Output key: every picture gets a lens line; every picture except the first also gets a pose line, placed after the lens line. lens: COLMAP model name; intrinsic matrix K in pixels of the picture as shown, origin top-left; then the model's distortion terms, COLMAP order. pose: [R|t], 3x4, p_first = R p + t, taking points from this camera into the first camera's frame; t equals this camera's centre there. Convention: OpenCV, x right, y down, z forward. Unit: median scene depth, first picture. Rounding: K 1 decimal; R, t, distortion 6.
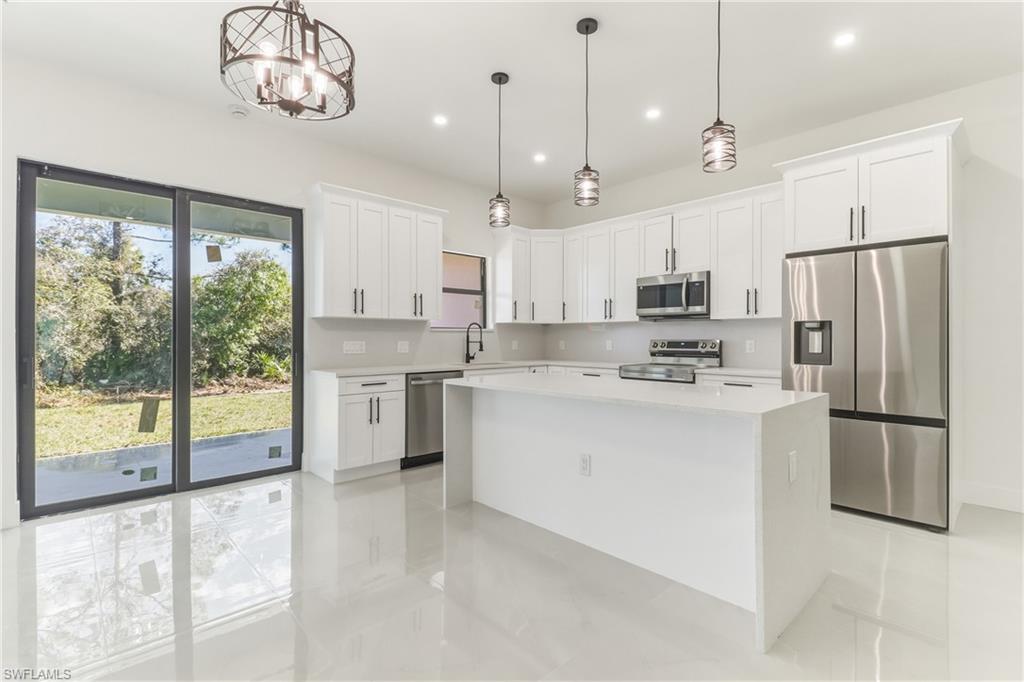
lens RADIAL K [[471.1, 0, 519.8], [0, 471.1, 338.1], [0, 0, 1]] dist [0.014582, -0.011609]
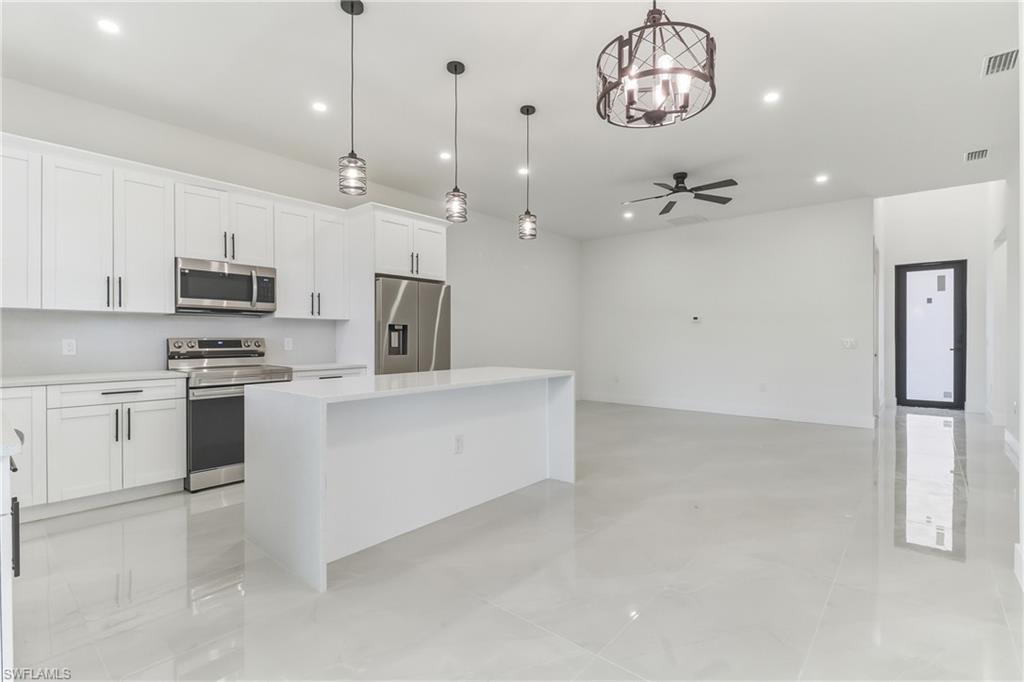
lens RADIAL K [[471.1, 0, 521.3], [0, 471.1, 340.1], [0, 0, 1]] dist [0.014582, -0.011609]
pose [[-0.112004, -0.005797, 0.993691, -0.604069], [-0.001668, 0.999983, 0.005645, 0.001706], [-0.993706, -0.001026, -0.112012, 0.564462]]
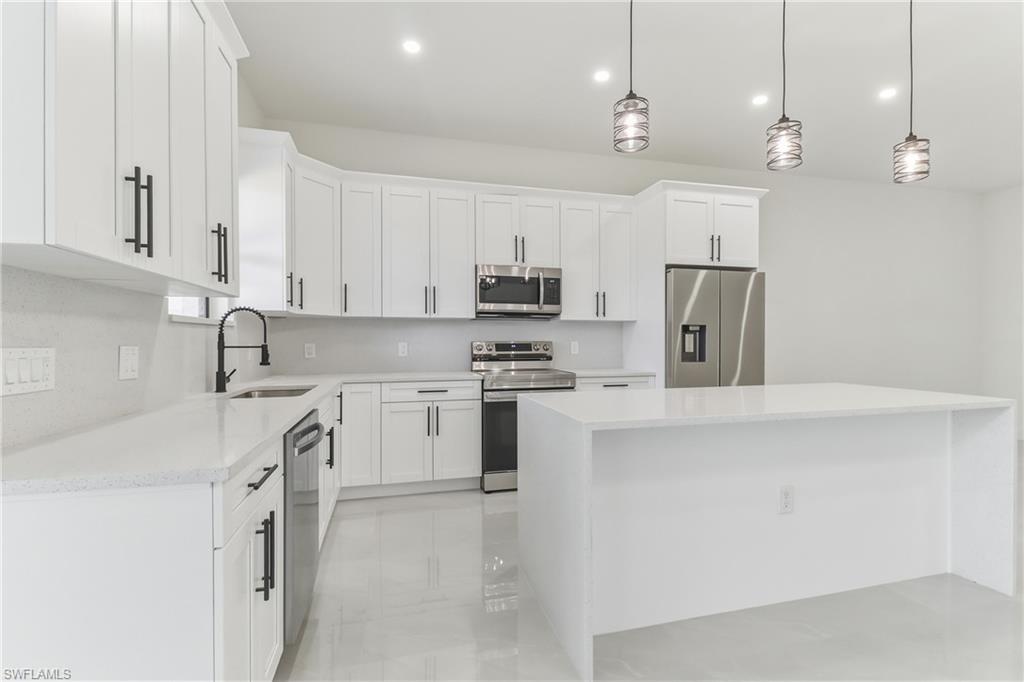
lens RADIAL K [[471.1, 0, 517.6], [0, 471.1, 346.2], [0, 0, 1]] dist [0.014582, -0.011609]
pose [[0.481326, -0.010364, 0.876480, -0.442013], [0.000327, 0.999932, 0.011645, 0.002125], [-0.876541, -0.005318, 0.481297, 0.586072]]
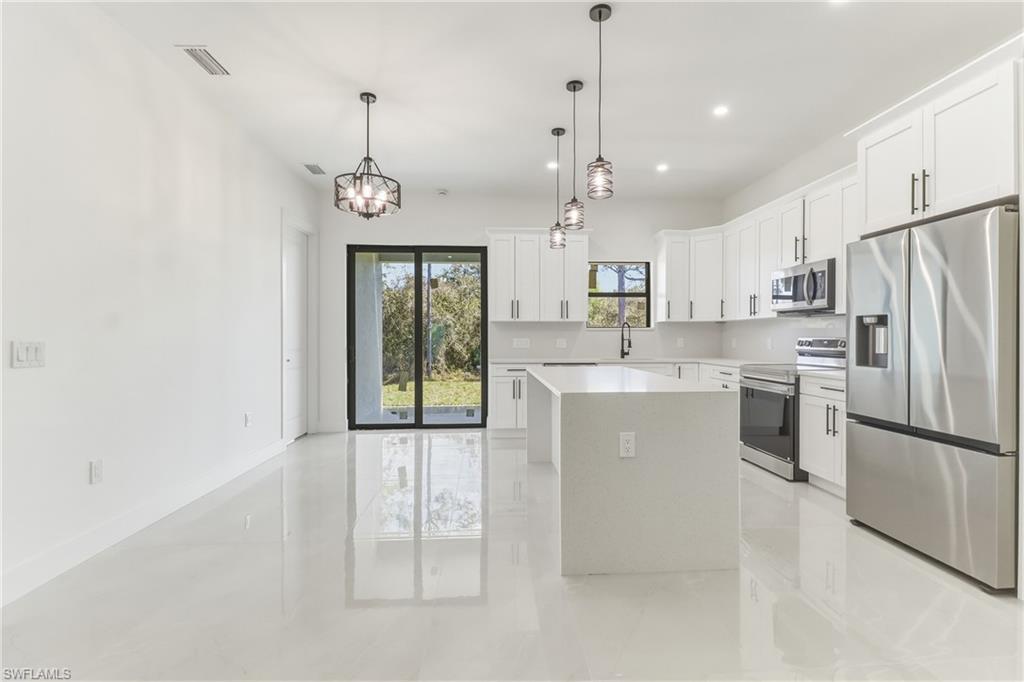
lens RADIAL K [[471.1, 0, 517.1], [0, 471.1, 339.1], [0, 0, 1]] dist [0.014582, -0.011609]
pose [[0.767076, 0.003155, -0.641549, 0.484024], [0.000349, 0.999986, 0.005335, 0.001075], [0.641556, -0.004317, 0.767064, -0.035139]]
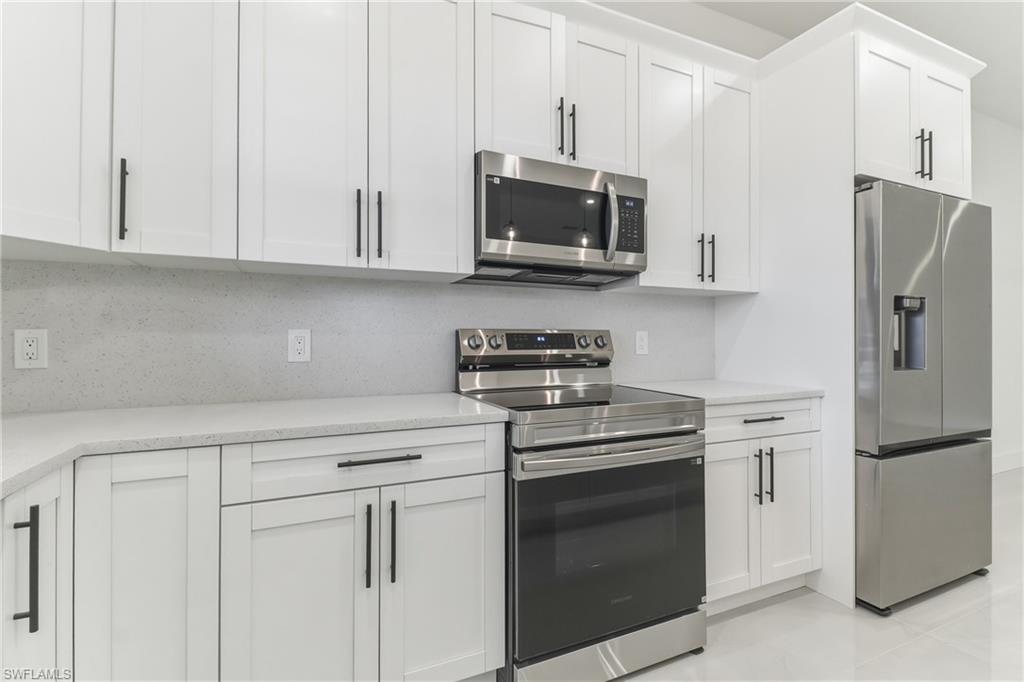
lens RADIAL K [[471.1, 0, 515.7], [0, 471.1, 336.2], [0, 0, 1]] dist [0.014582, -0.011609]
pose [[0.328024, 0.006384, 0.944648, -0.073151], [-0.001193, 0.999979, -0.006344, 0.012915], [-0.944669, 0.000954, 0.328025, 0.910043]]
